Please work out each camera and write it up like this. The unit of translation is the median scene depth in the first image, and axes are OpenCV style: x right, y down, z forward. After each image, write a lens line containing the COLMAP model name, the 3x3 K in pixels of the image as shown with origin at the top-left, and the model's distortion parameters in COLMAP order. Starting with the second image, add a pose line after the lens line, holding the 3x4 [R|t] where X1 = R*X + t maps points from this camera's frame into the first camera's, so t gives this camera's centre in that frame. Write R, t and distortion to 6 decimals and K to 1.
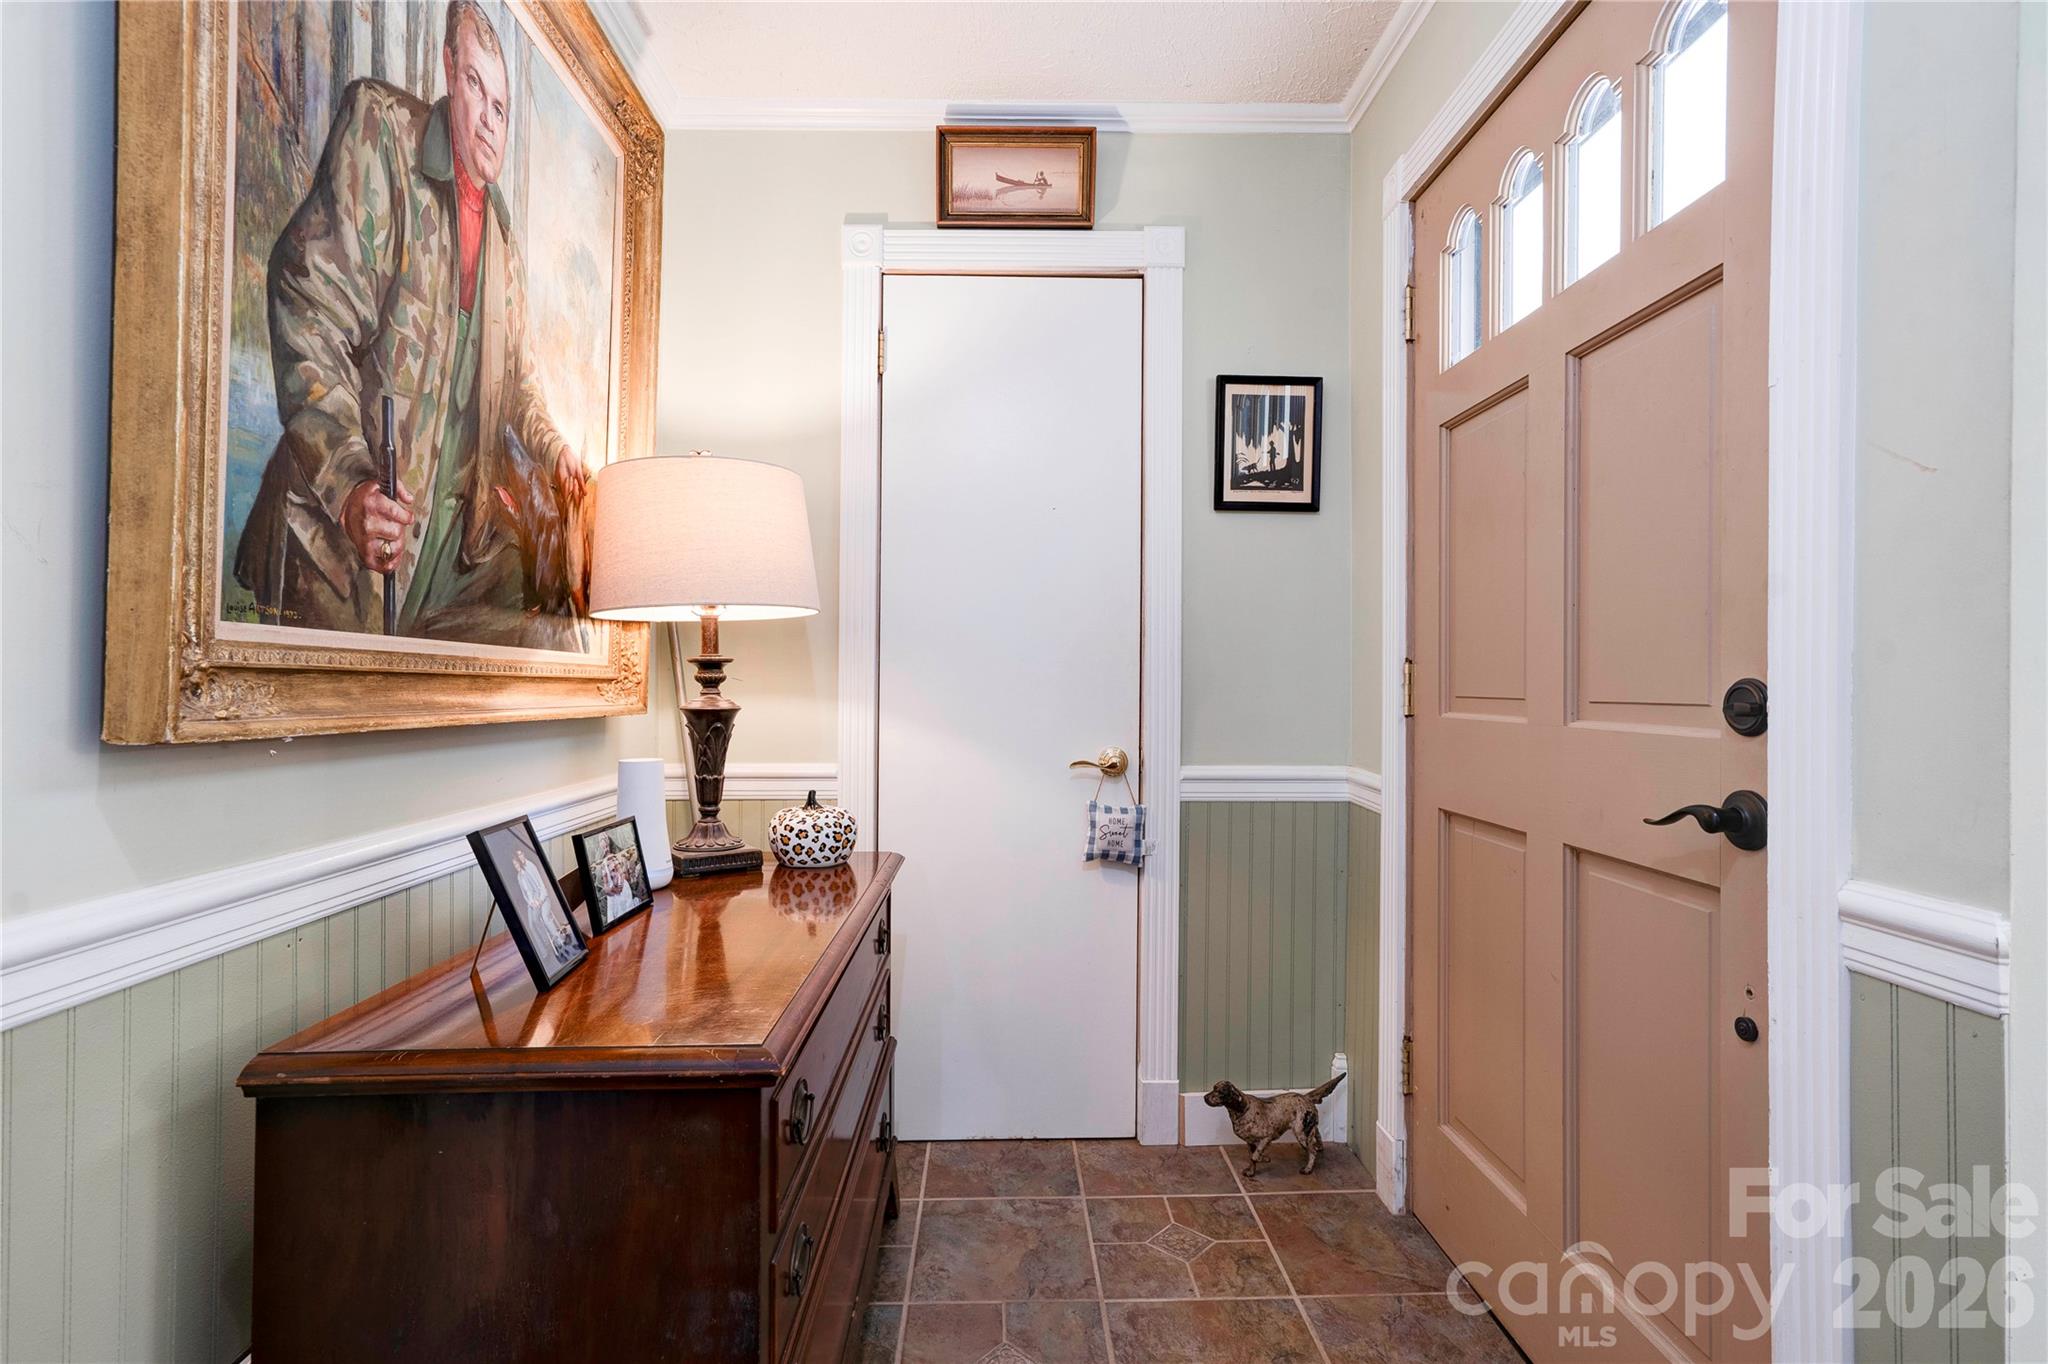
lens RADIAL K [[947.9, 0, 1016.4], [0, 947.9, 676.3], [0, 0, 1]] dist [-0.002060, 0.017629]
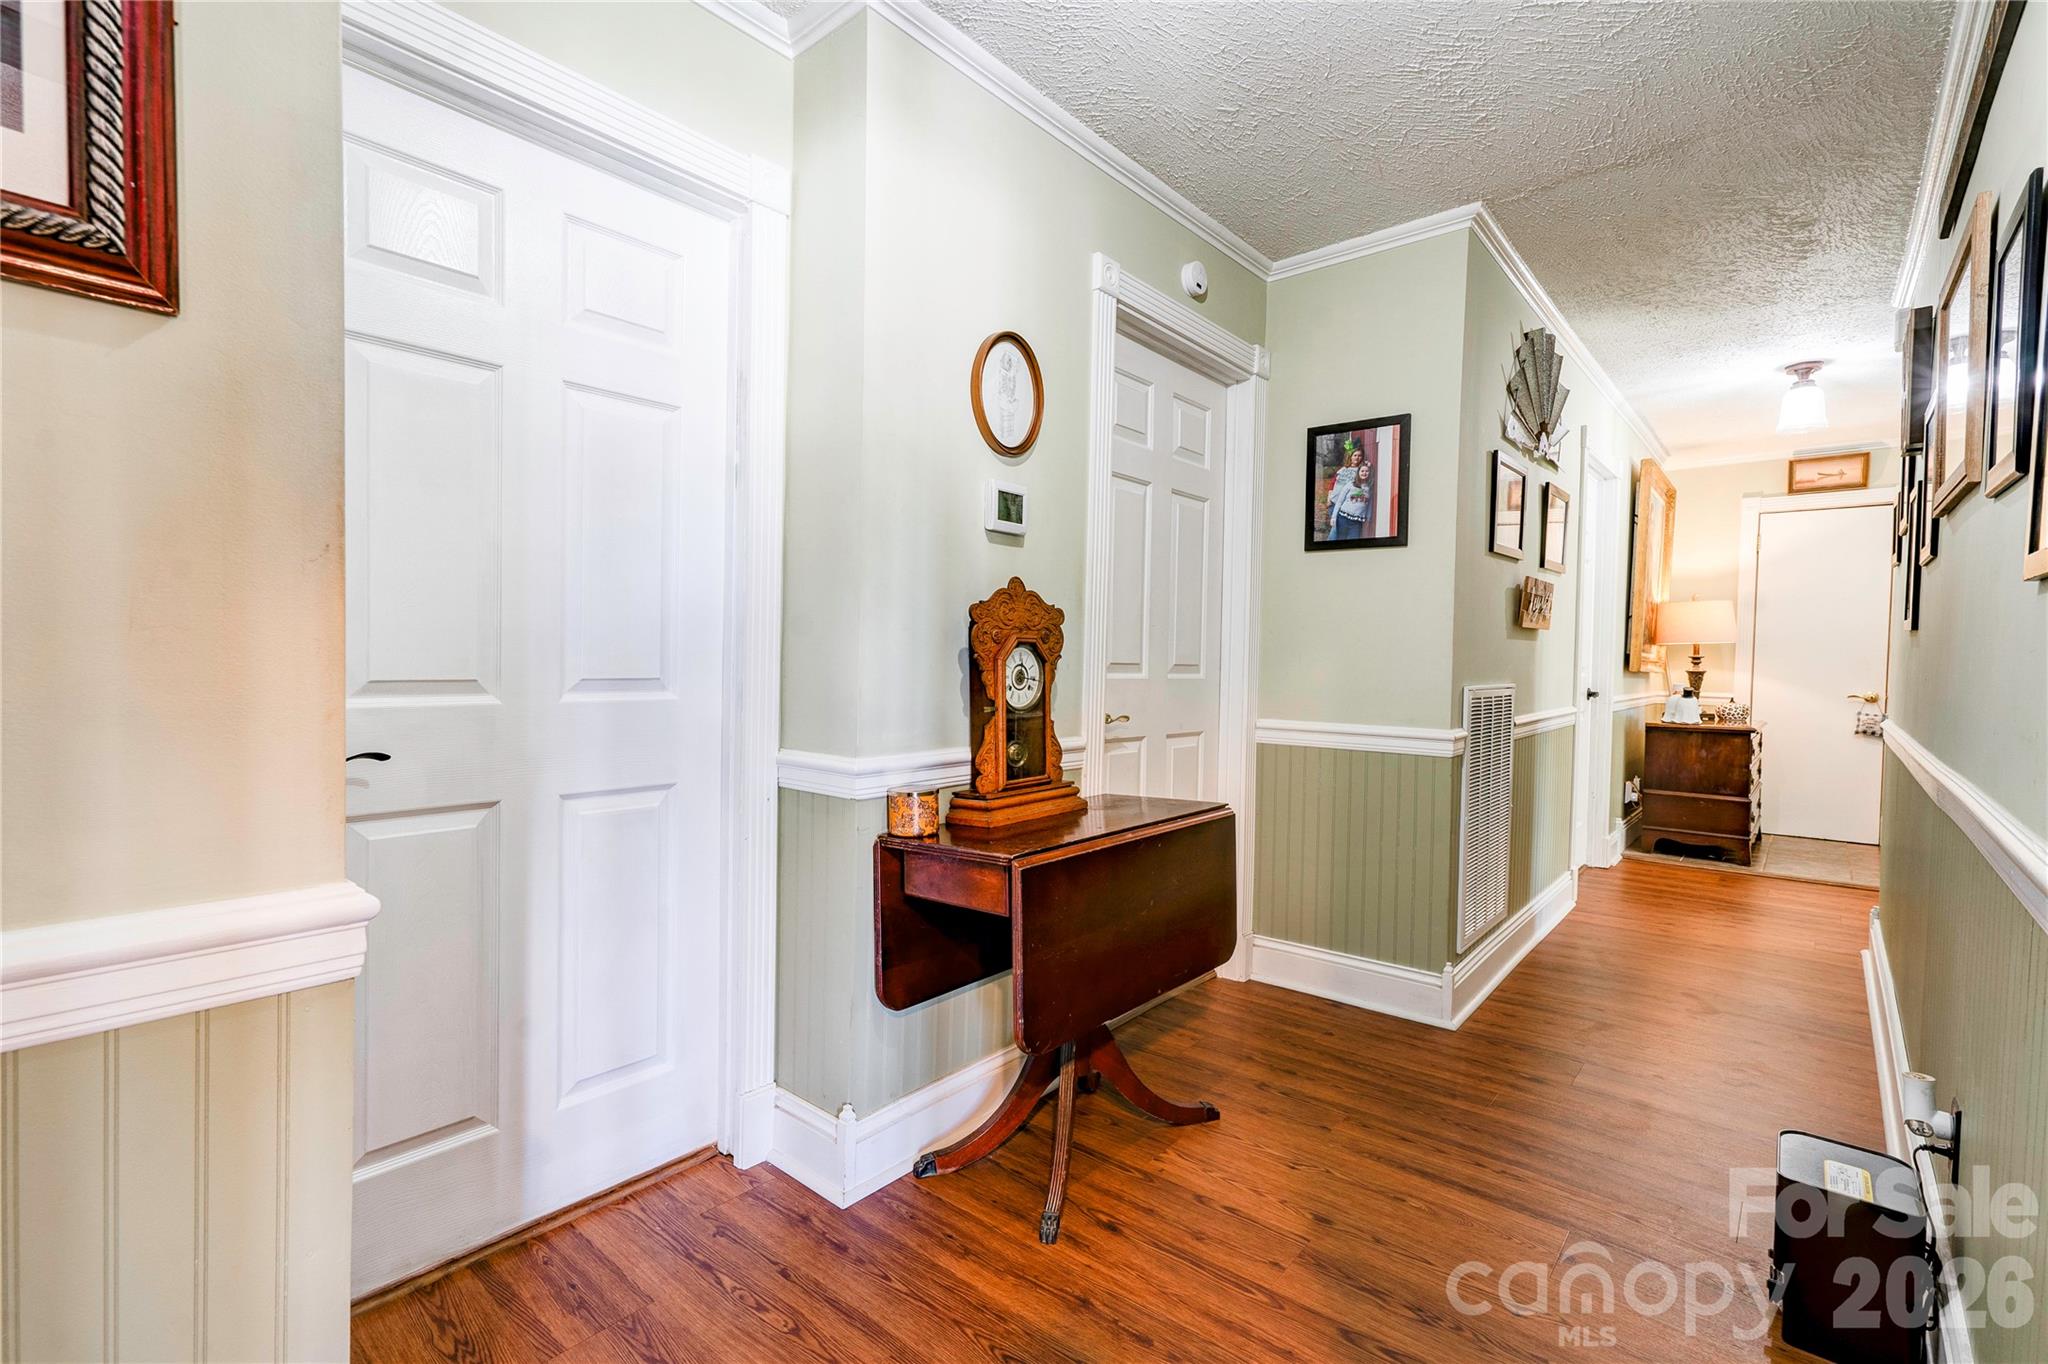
lens RADIAL K [[947.9, 0, 1016.4], [0, 947.9, 676.3], [0, 0, 1]] dist [-0.002060, 0.017629]
pose [[0.750603, 0.024411, -0.660302, 0.075755], [-0.012996, 0.999669, 0.022184, 0.007344], [0.660626, -0.008070, 0.750672, -2.518296]]
